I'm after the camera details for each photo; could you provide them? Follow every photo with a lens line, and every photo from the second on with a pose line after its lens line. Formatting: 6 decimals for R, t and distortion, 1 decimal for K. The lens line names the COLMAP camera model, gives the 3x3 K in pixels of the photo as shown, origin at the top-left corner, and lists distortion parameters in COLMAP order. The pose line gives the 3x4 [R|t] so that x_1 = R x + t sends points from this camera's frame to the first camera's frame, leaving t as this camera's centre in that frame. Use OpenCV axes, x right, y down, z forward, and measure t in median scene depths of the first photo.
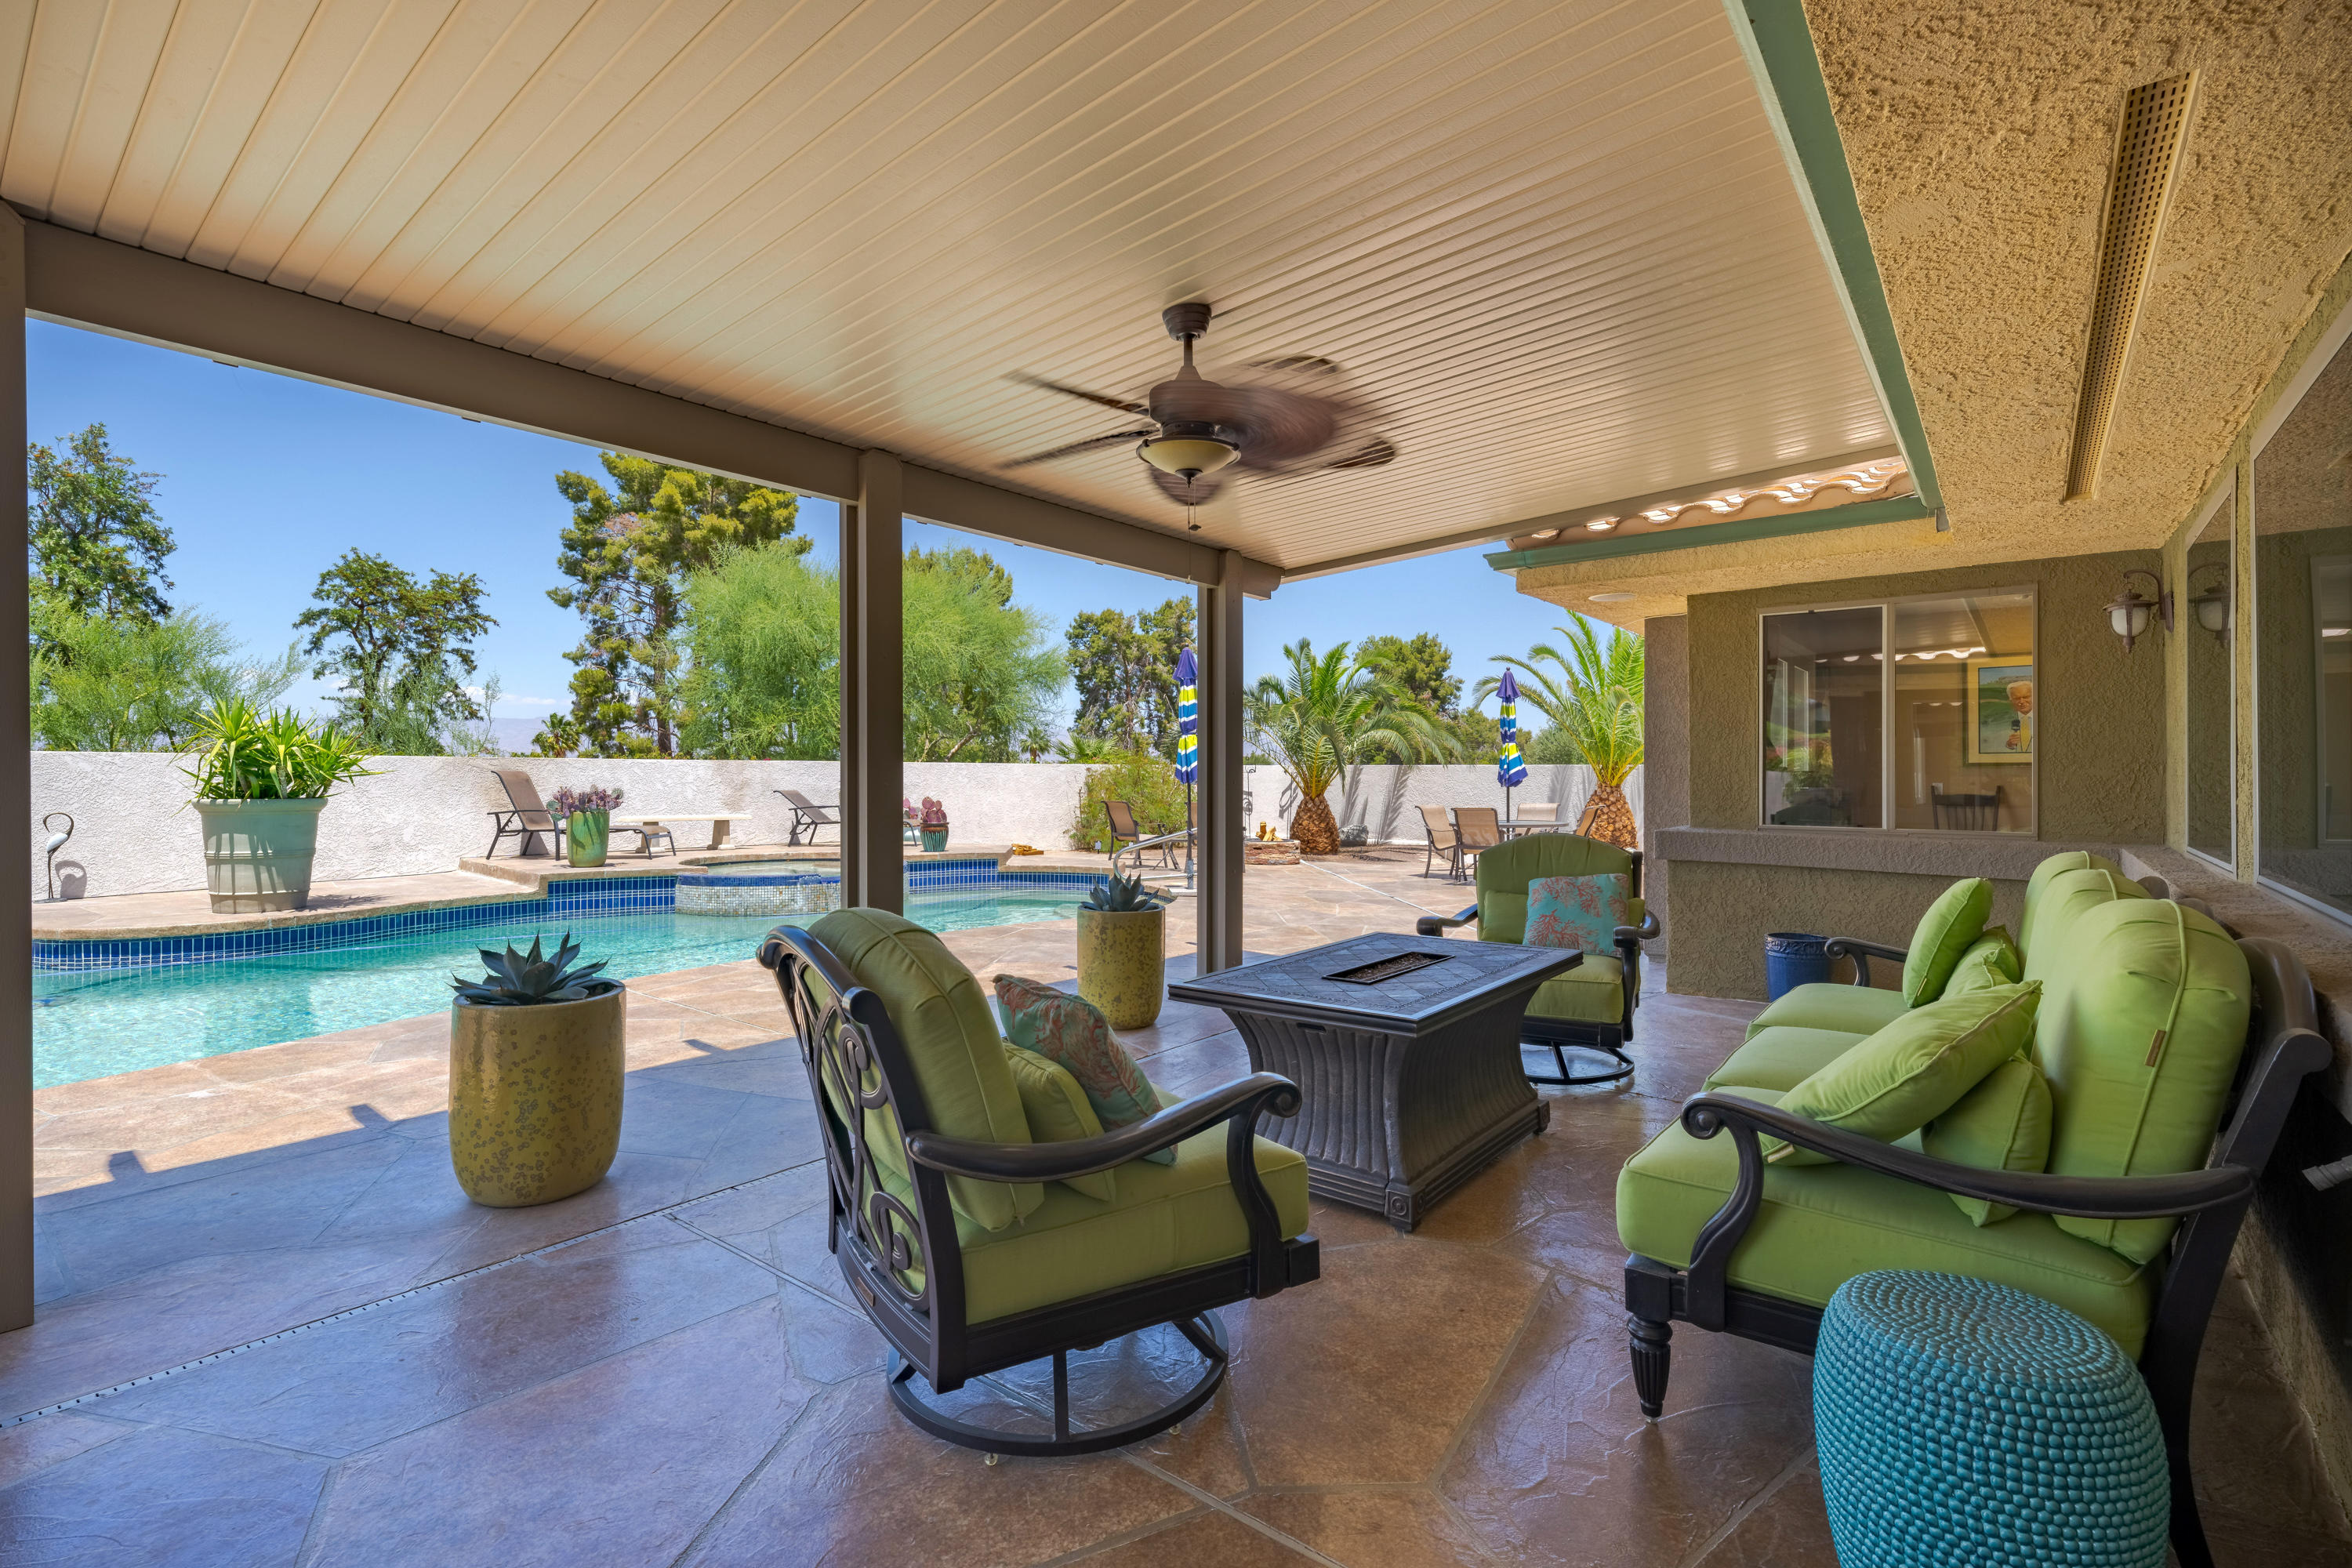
lens RADIAL K [[1047.1, 0, 1172.2], [0, 1047.1, 780.2], [0, 0, 1]] dist [0.000139, 0.000056]
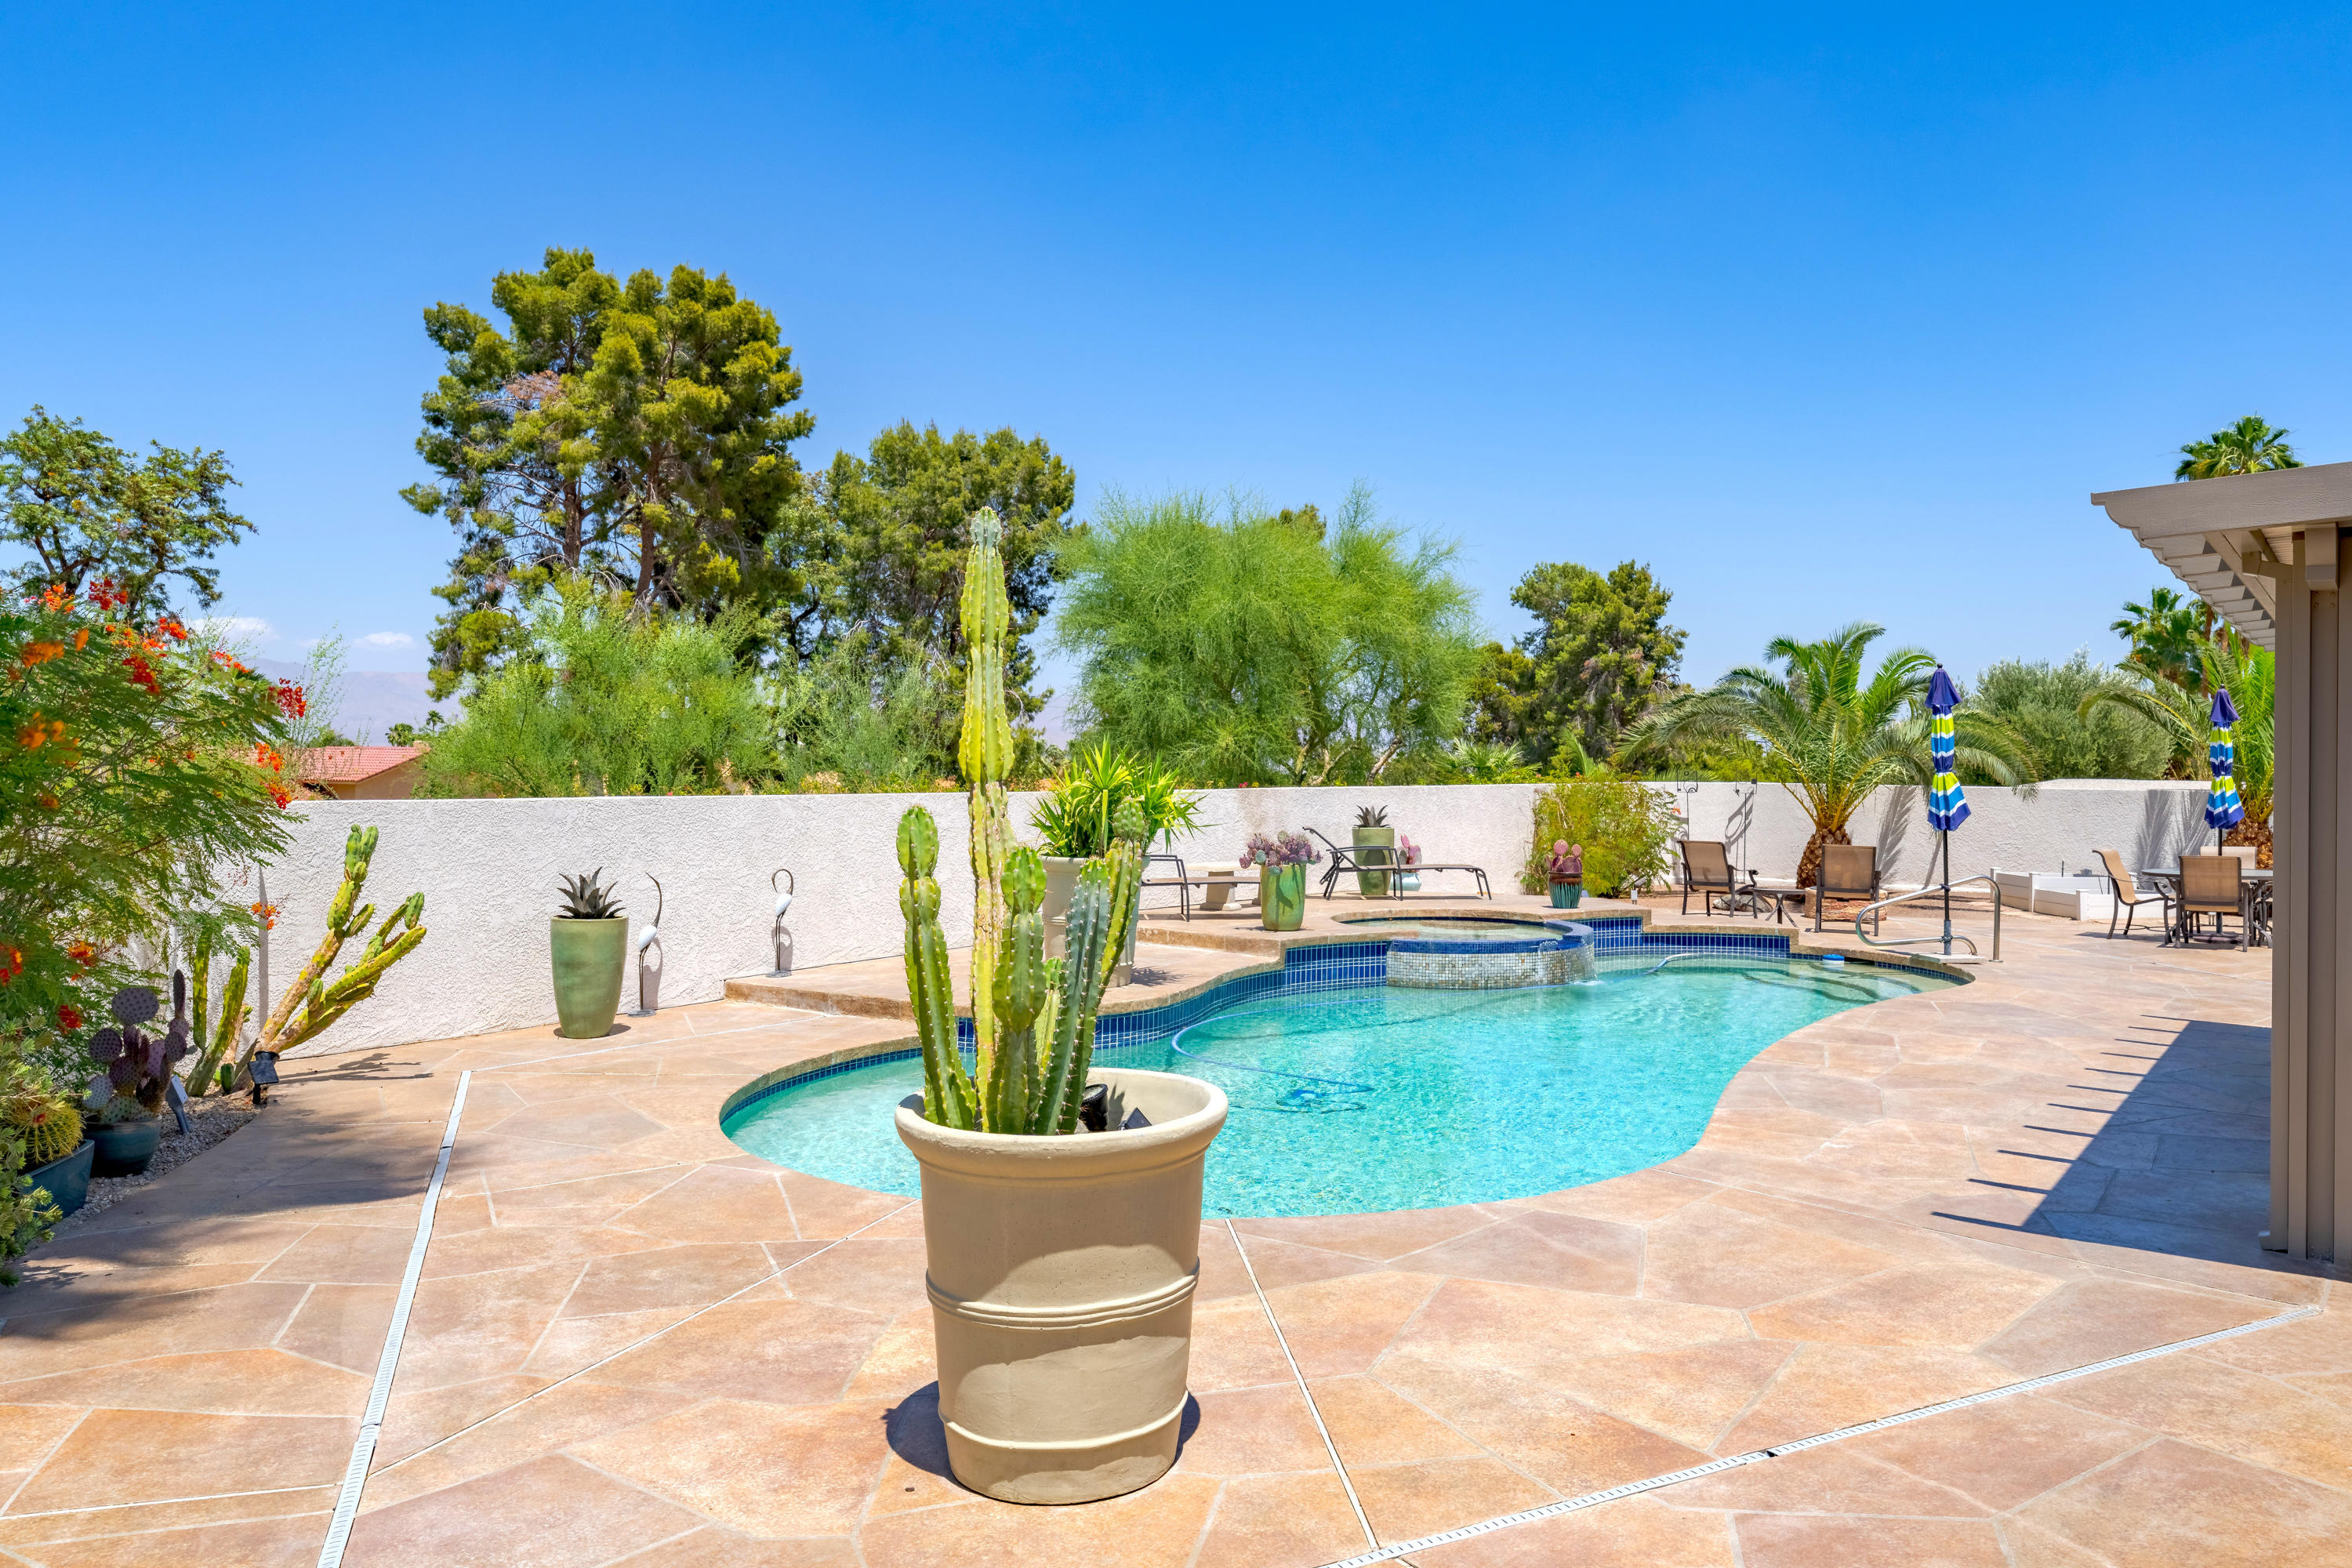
lens RADIAL K [[1644.1, 0, 1282.0], [0, 1644.1, 788.3], [0, 0, 1]] dist [-0.005807, 0.002383]
pose [[0.996390, 0.006031, 0.084679, -0.140292], [-0.006909, 0.999925, 0.010080, -0.008825], [-0.084612, -0.010628, 0.996357, -0.060739]]
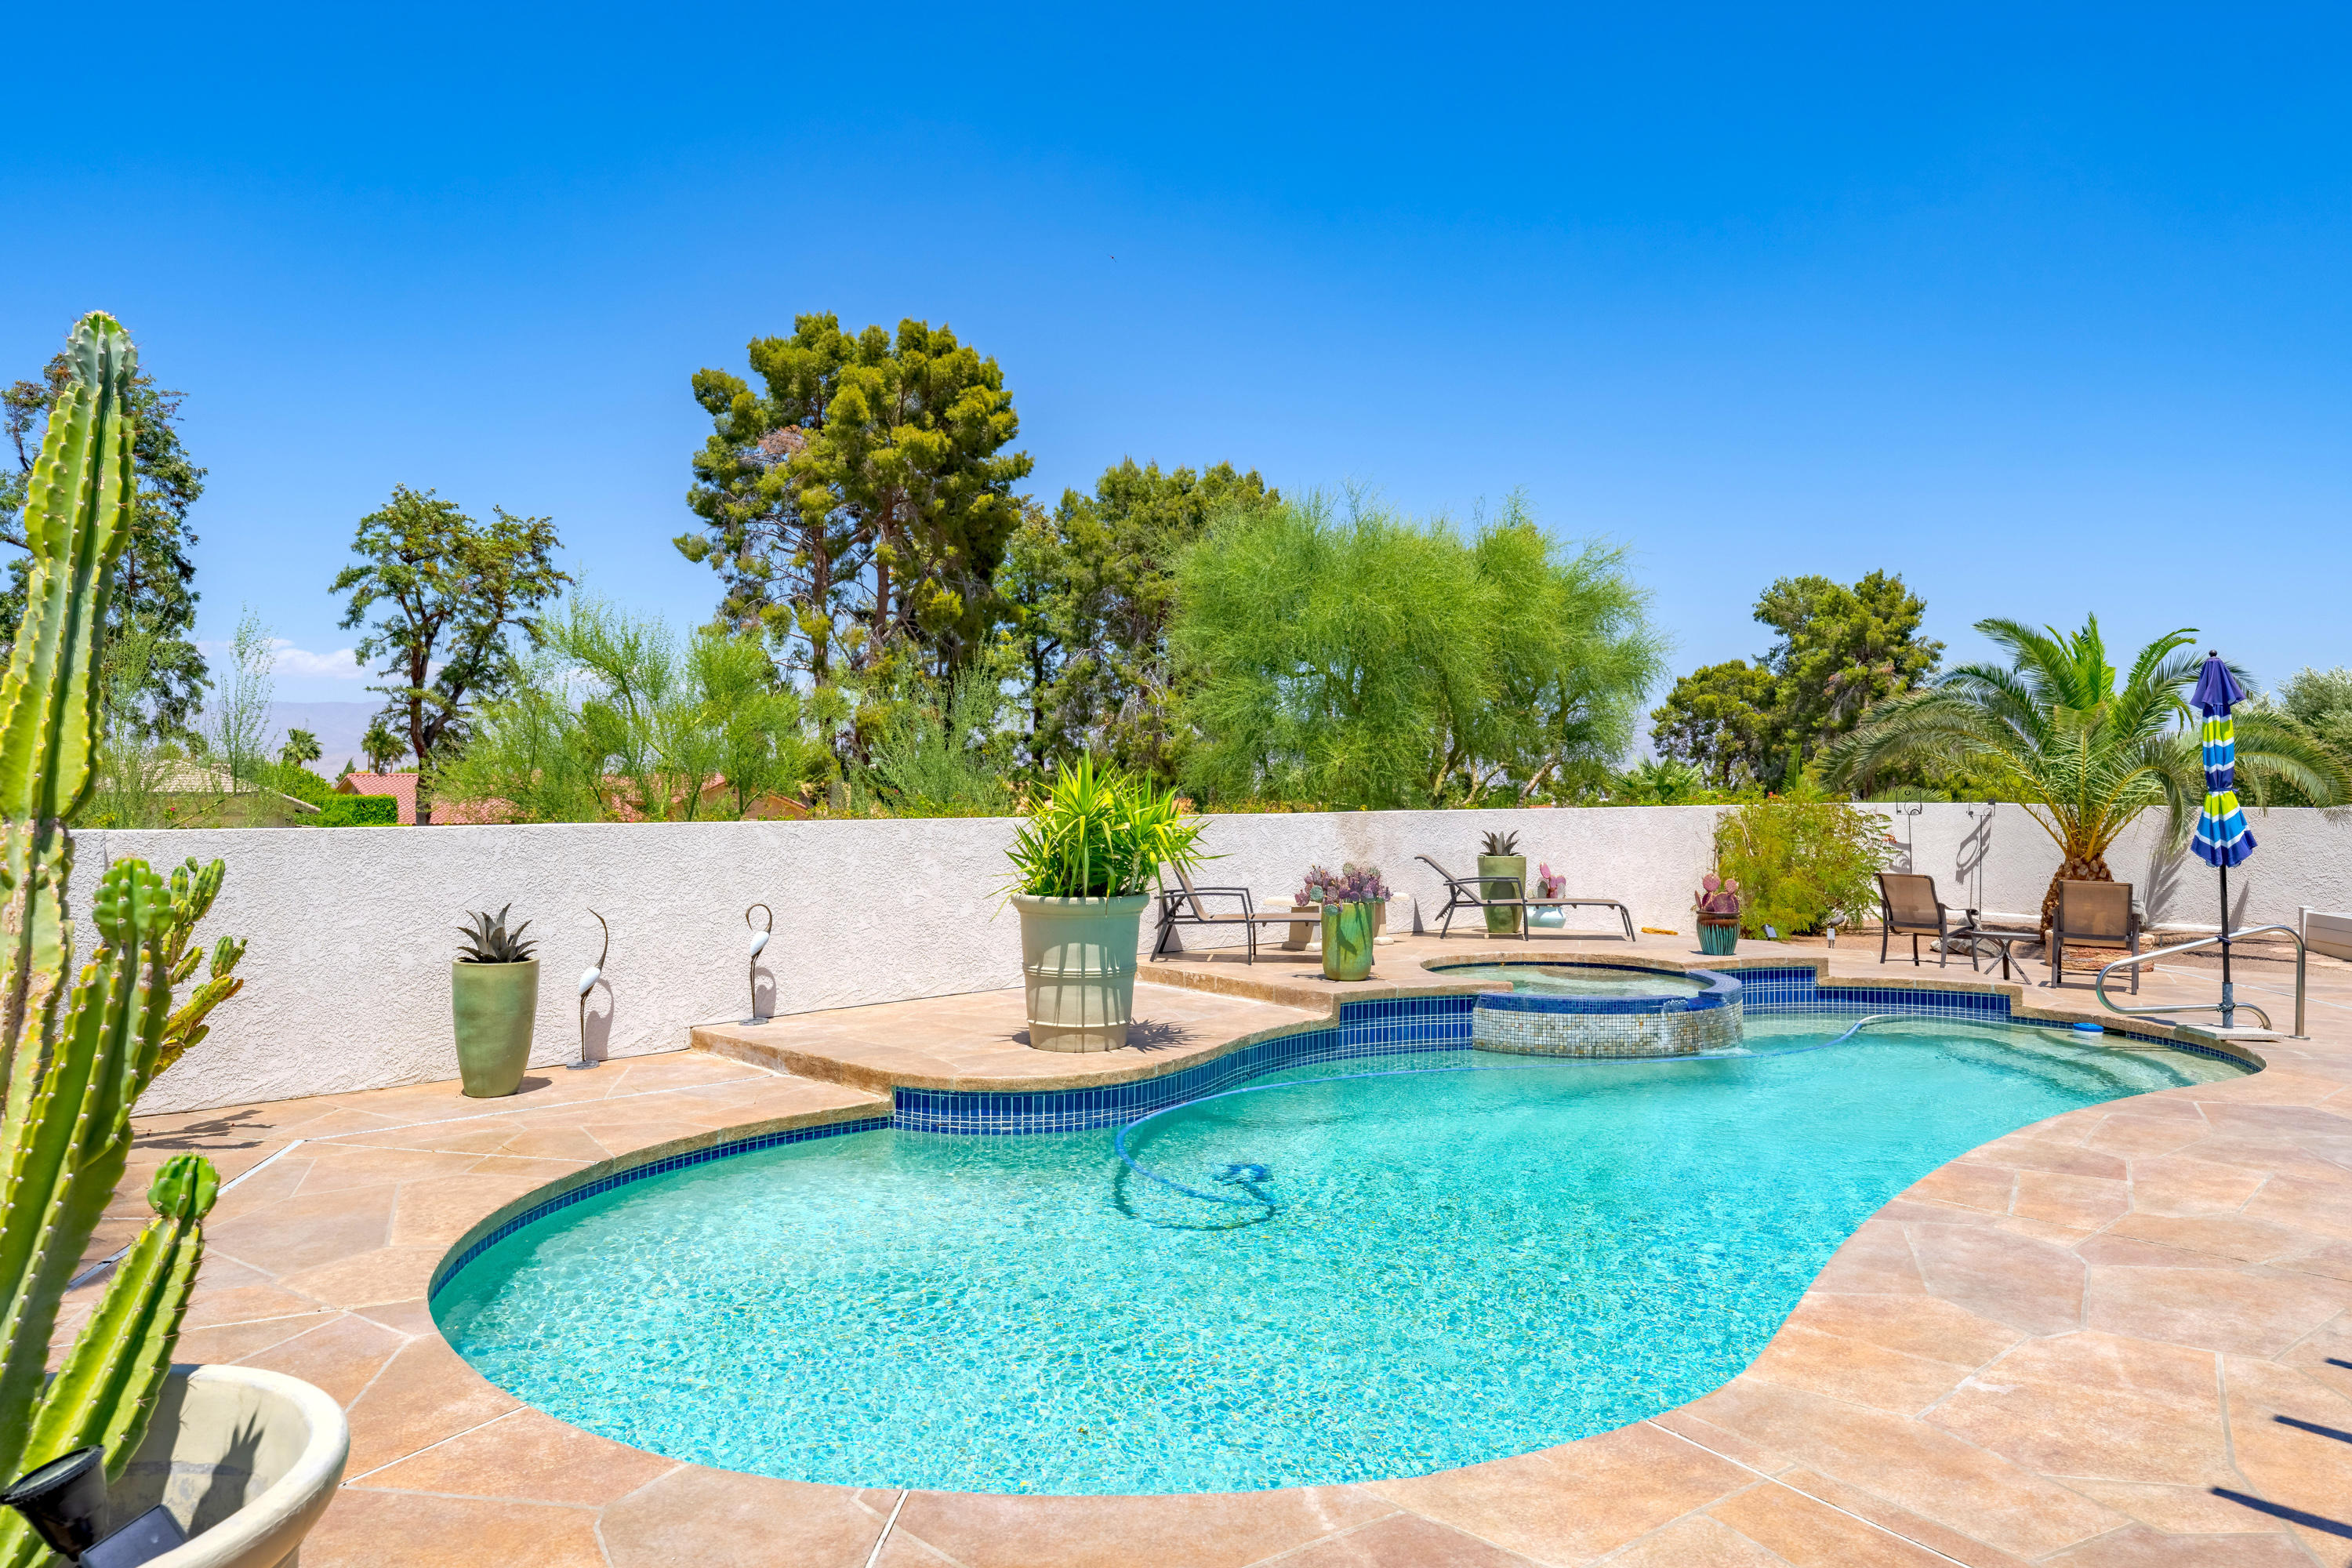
lens RADIAL K [[1563.6, 0, 1176.5], [0, 1563.6, 786.6], [0, 0, 1]] dist [-0.000571, -0.000730]
pose [[0.990733, 0.002891, -0.135792, -0.111230], [-0.003293, 0.999991, -0.002738, -0.009092], [0.135783, 0.003160, 0.990734, -0.011982]]
